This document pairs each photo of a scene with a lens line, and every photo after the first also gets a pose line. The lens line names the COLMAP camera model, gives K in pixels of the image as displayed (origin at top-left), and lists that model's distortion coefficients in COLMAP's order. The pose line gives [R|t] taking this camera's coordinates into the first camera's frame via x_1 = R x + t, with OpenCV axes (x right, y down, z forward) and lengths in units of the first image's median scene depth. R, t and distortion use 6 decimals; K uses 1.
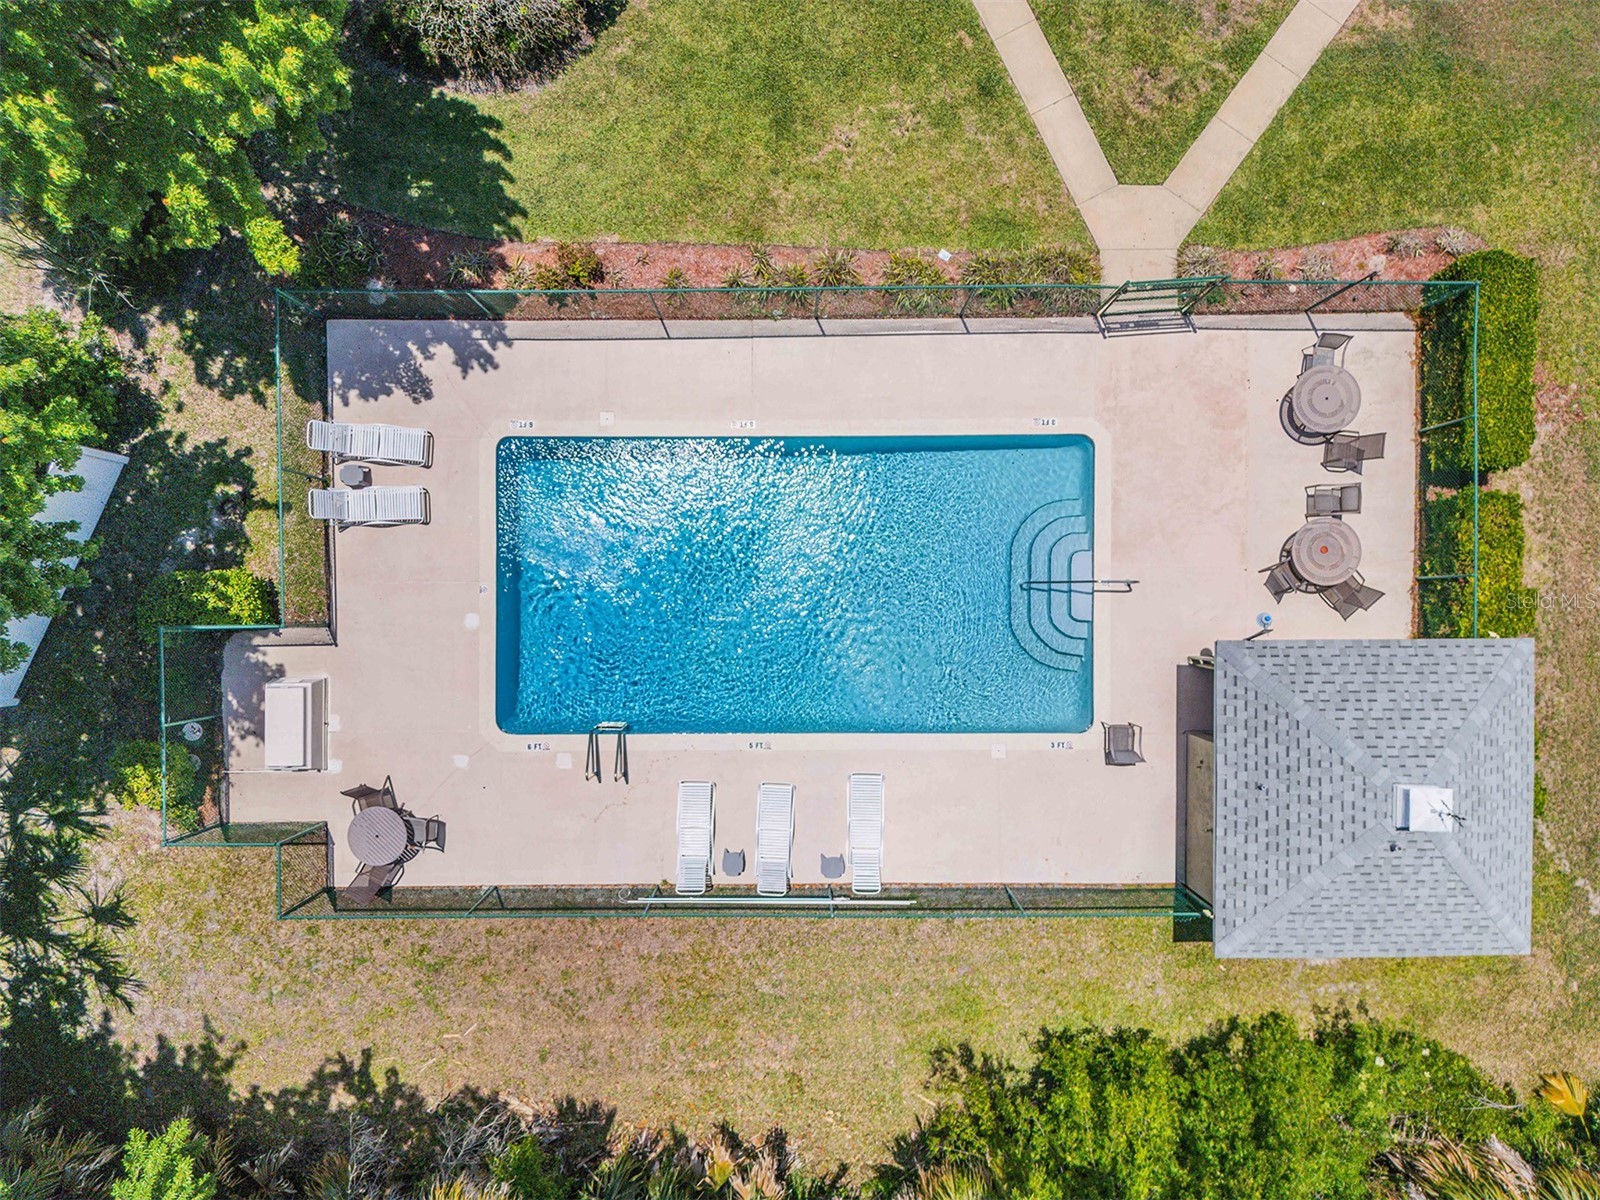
lens RADIAL K [[1121.6, 0, 800.0], [0, 1121.6, 600.0], [0, 0, 1]] dist [0.086818, -0.089733]
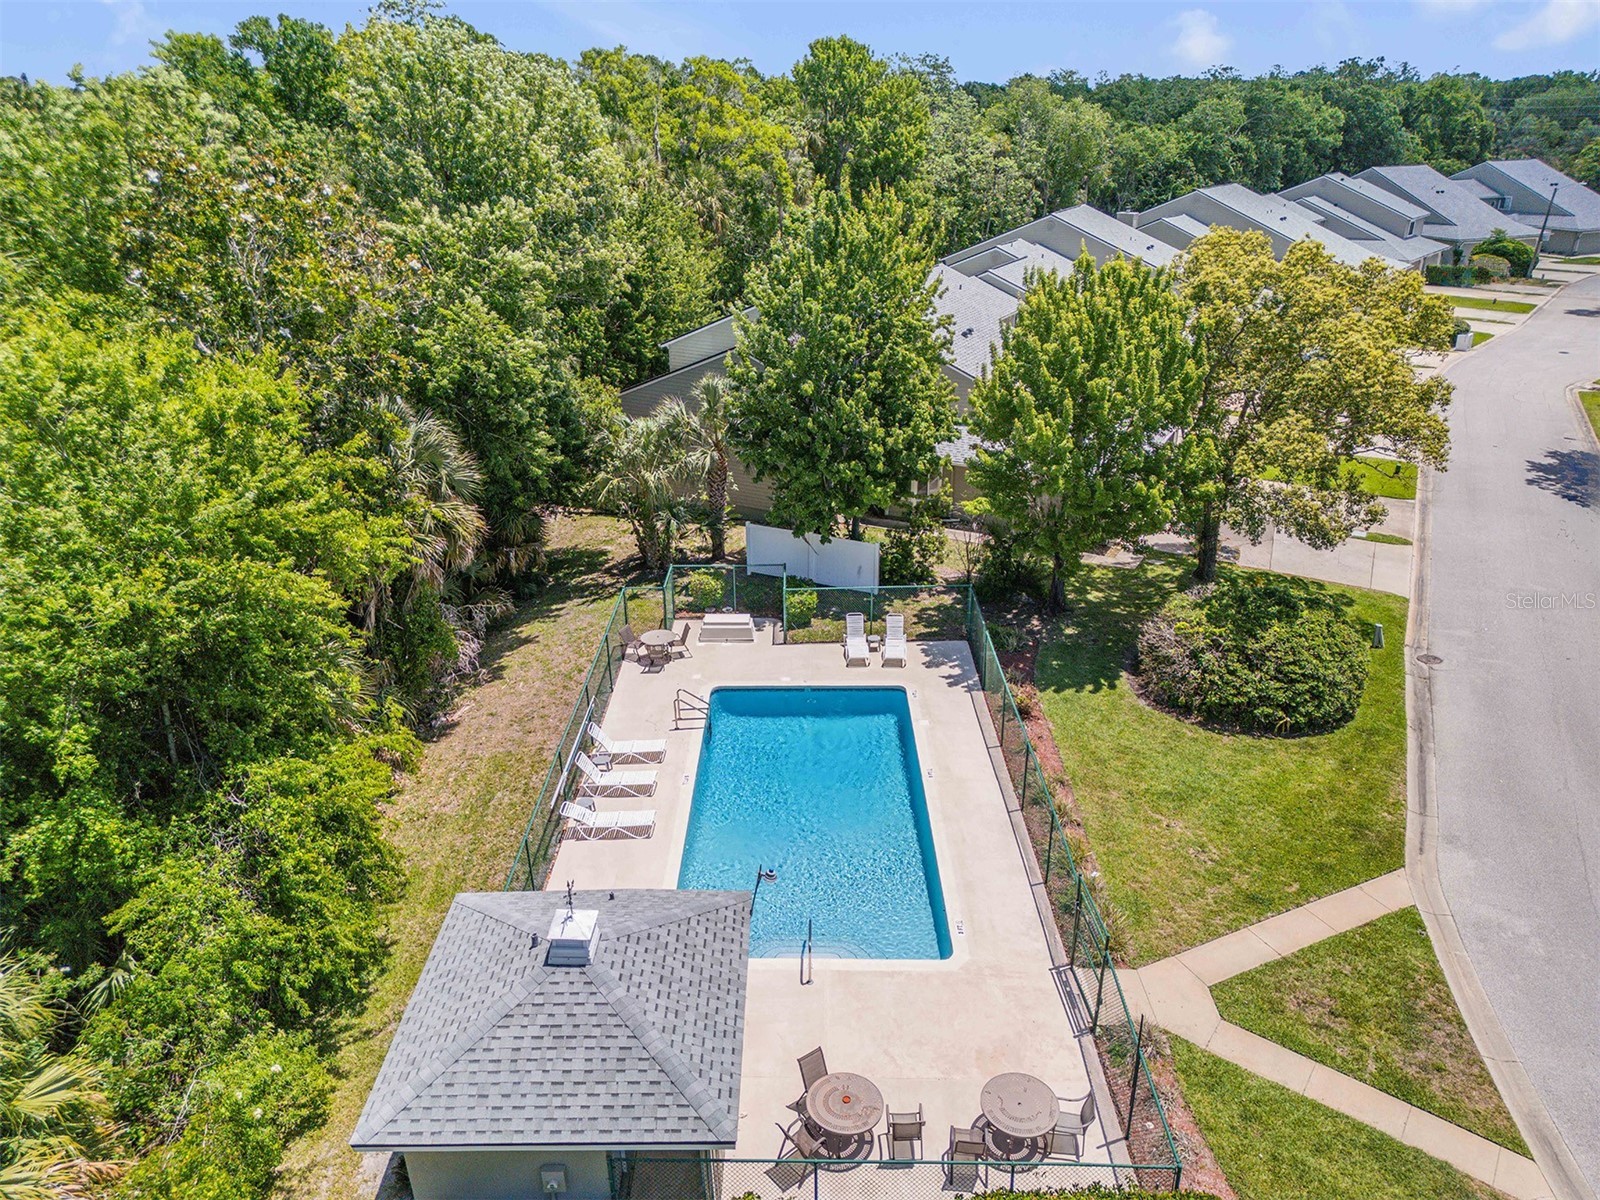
lens RADIAL K [[1121.6, 0, 800.0], [0, 1121.6, 600.0], [0, 0, 1]] dist [0.086818, -0.089733]
pose [[-0.006508, 0.404323, -0.914593, 1.068094], [-0.999726, 0.017937, 0.015043, -0.027597], [0.022488, 0.914441, 0.404095, 0.276965]]
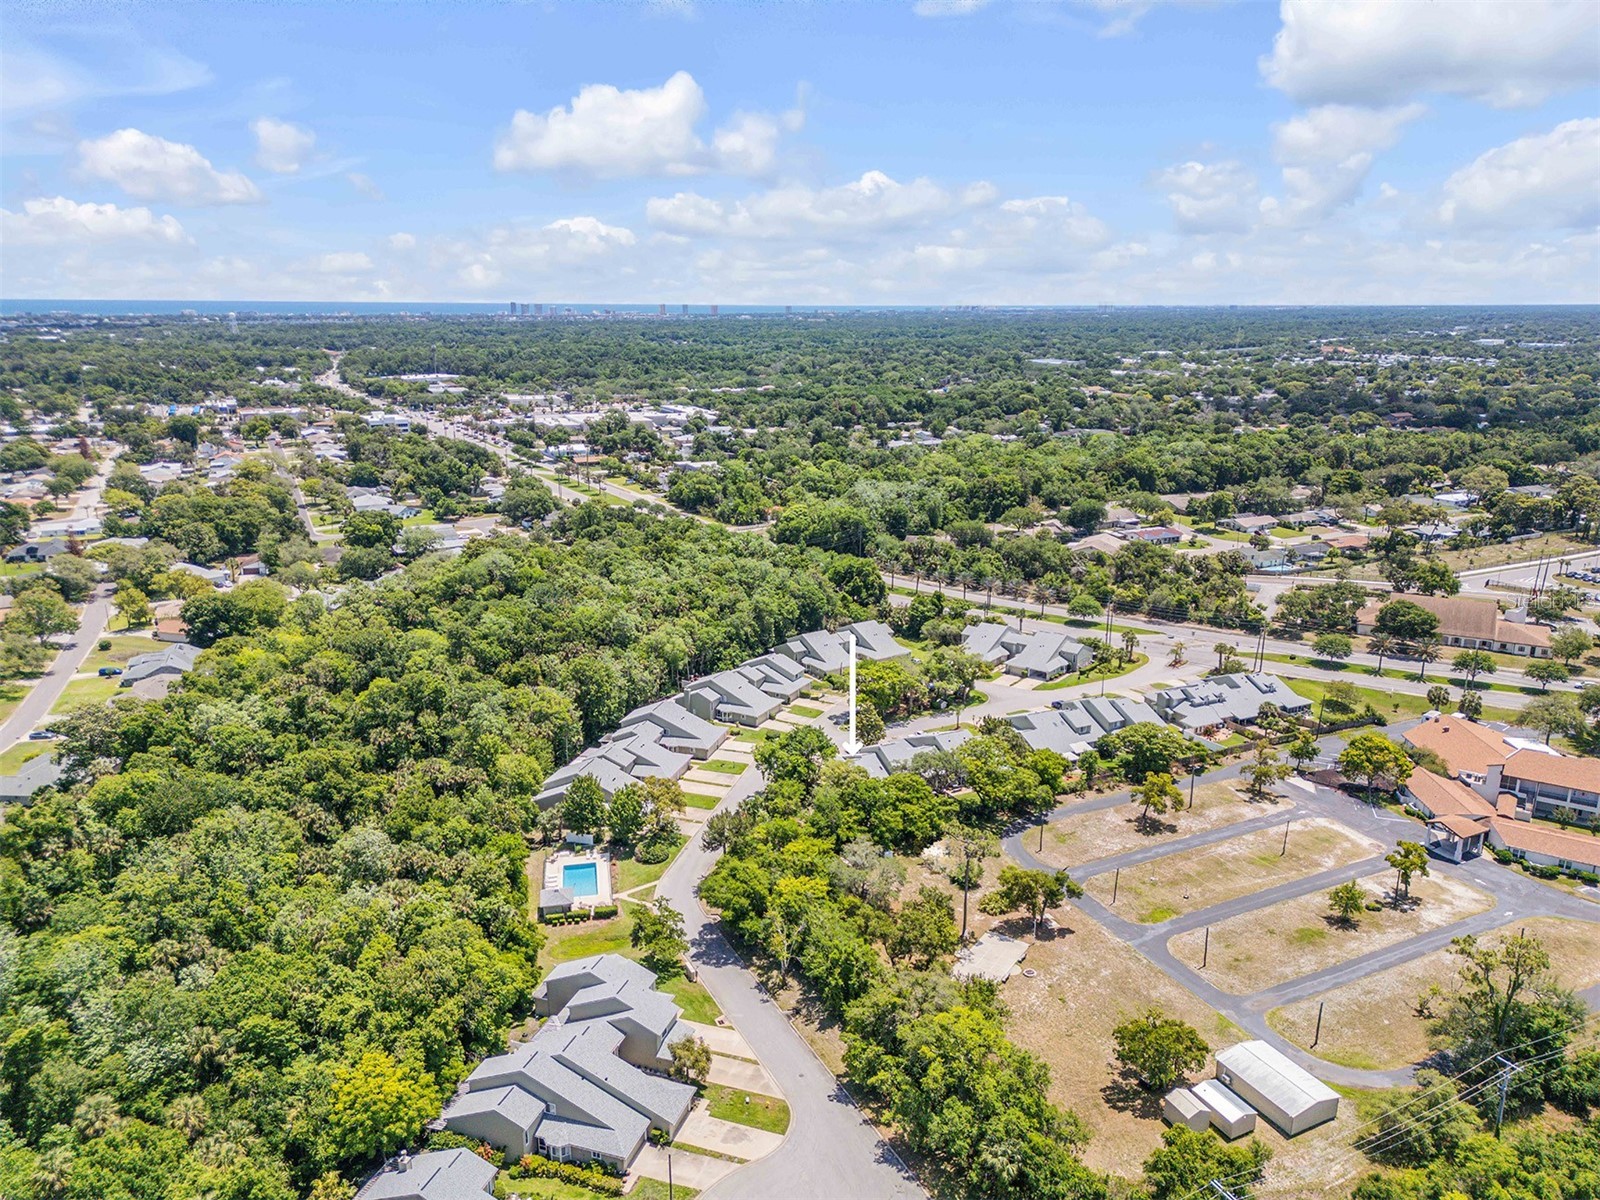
lens RADIAL K [[1121.6, 0, 800.0], [0, 1121.6, 600.0], [0, 0, 1]] dist [0.086818, -0.089733]
pose [[0.195872, 0.260257, -0.945463, 8.146401], [-0.980590, 0.060621, -0.186462, -0.185179], [0.008787, 0.963634, 0.267080, -3.475105]]
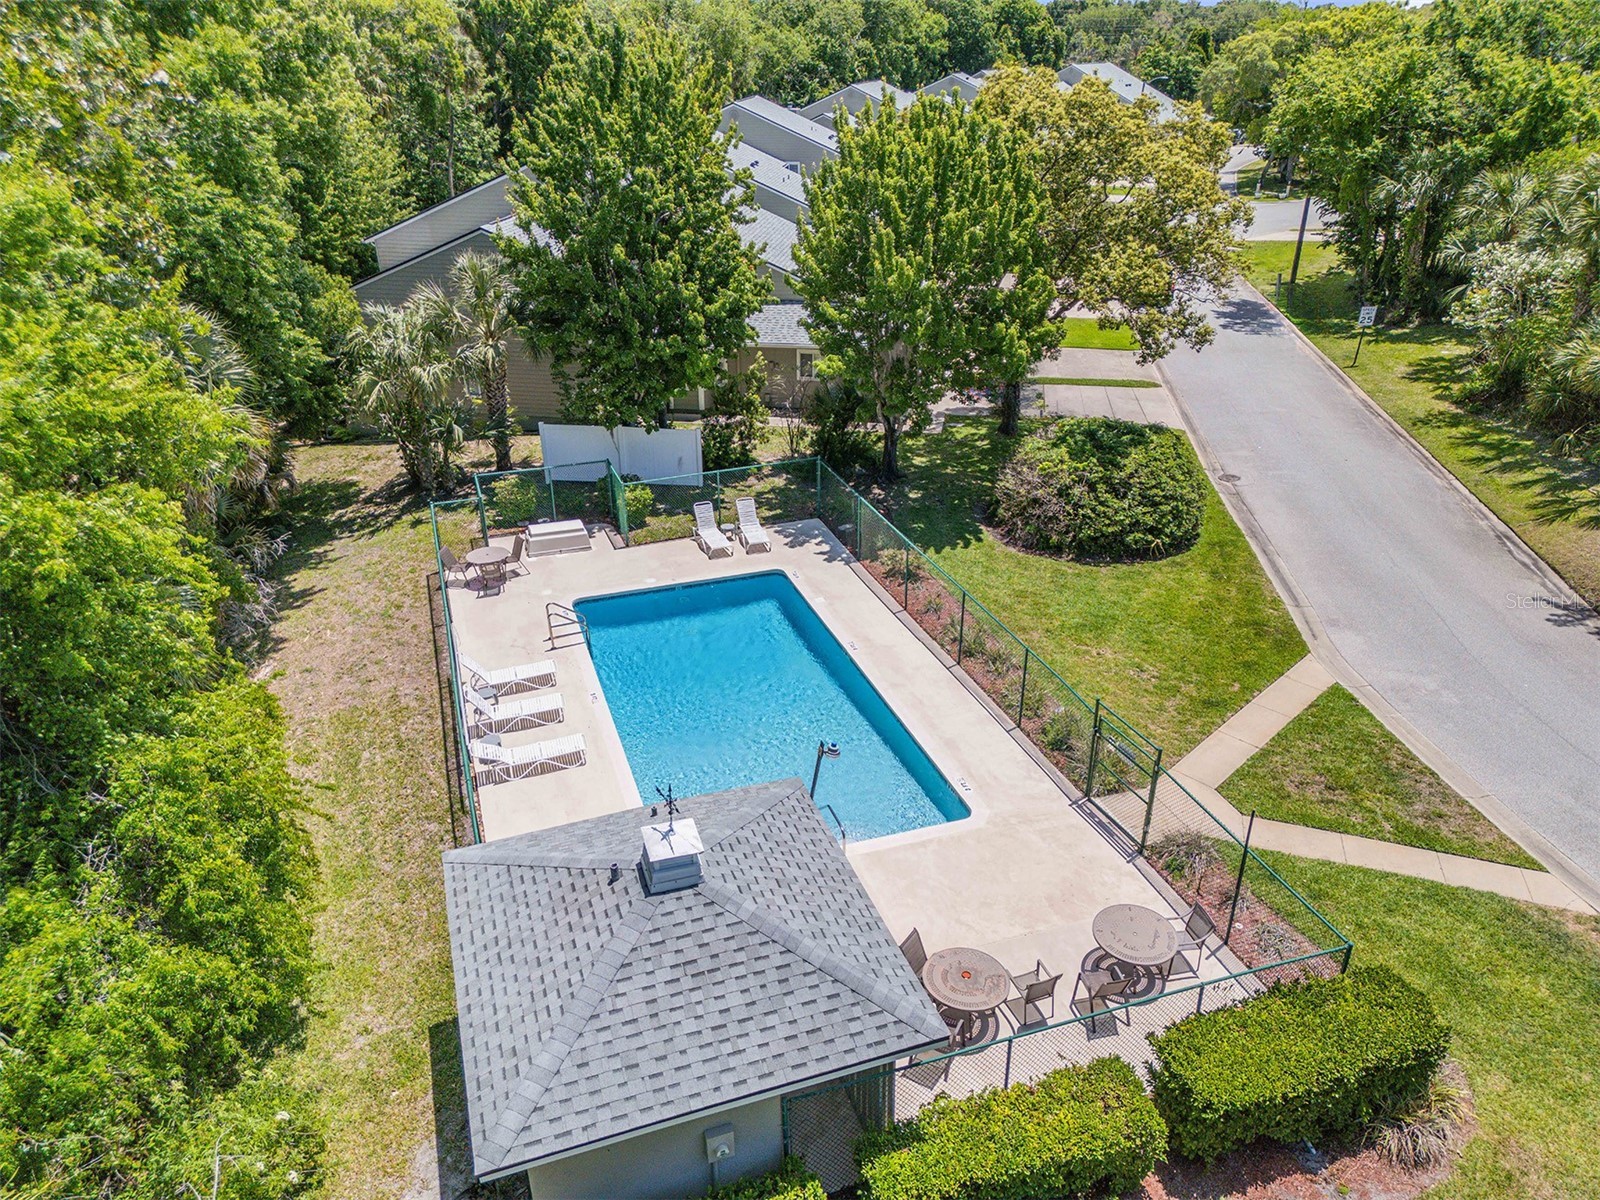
lens RADIAL K [[1121.6, 0, 800.0], [0, 1121.6, 600.0], [0, 0, 1]] dist [0.086818, -0.089733]
pose [[0.323375, 0.427591, -0.844153, 0.937060], [-0.946080, 0.163986, -0.279357, 0.231152], [0.018979, 0.888974, 0.457565, 0.392460]]
